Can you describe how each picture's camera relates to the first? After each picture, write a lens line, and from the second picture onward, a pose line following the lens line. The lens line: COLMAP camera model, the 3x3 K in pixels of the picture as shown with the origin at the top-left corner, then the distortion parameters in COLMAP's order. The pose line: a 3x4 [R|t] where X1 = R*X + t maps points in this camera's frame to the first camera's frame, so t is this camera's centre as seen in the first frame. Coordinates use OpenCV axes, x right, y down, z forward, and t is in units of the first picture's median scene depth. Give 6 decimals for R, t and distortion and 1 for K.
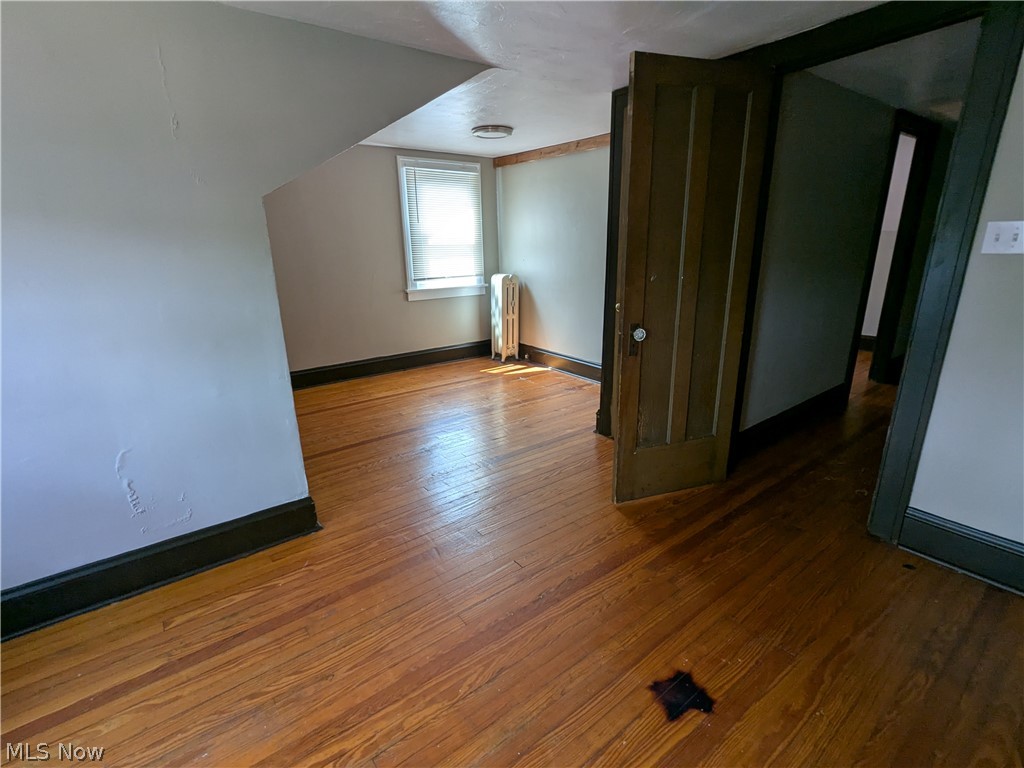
lens RADIAL K [[478.9, 0, 512.0], [0, 478.9, 384.0], [0, 0, 1]] dist [0.001861, -0.000002]
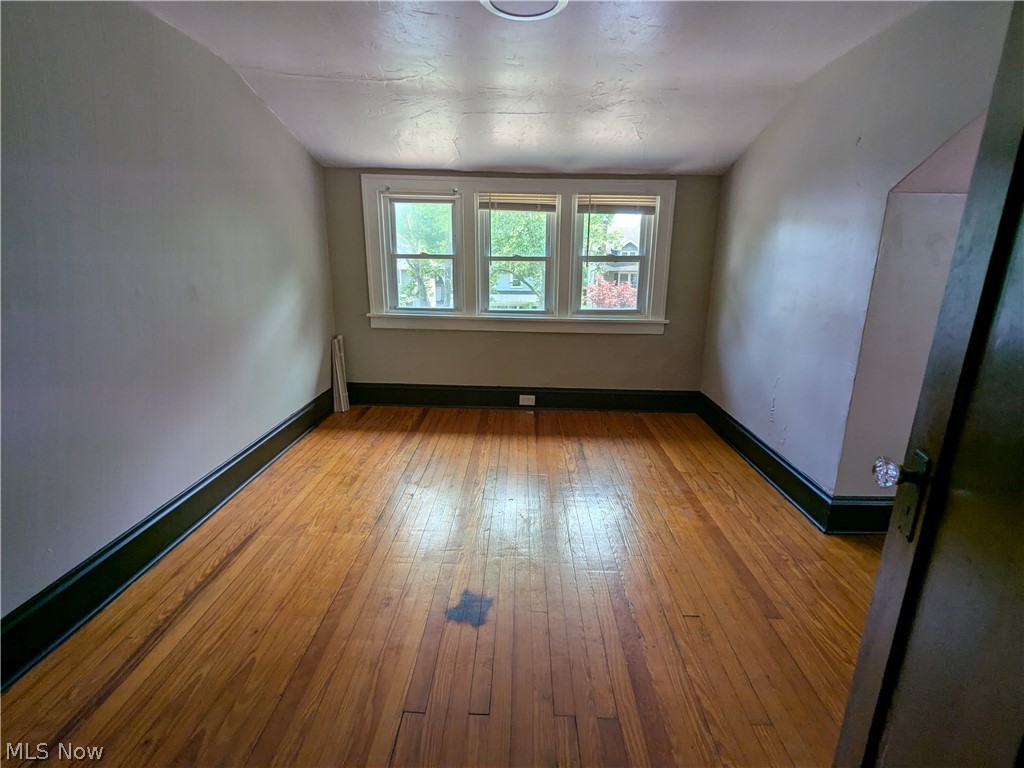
lens RADIAL K [[478.9, 0, 512.0], [0, 478.9, 384.0], [0, 0, 1]] dist [0.001861, -0.000002]
pose [[-0.621153, 0.220096, -0.752148, 1.019521], [-0.218561, 0.873022, 0.435963, -0.378661], [0.752596, 0.435190, -0.494176, 1.354901]]
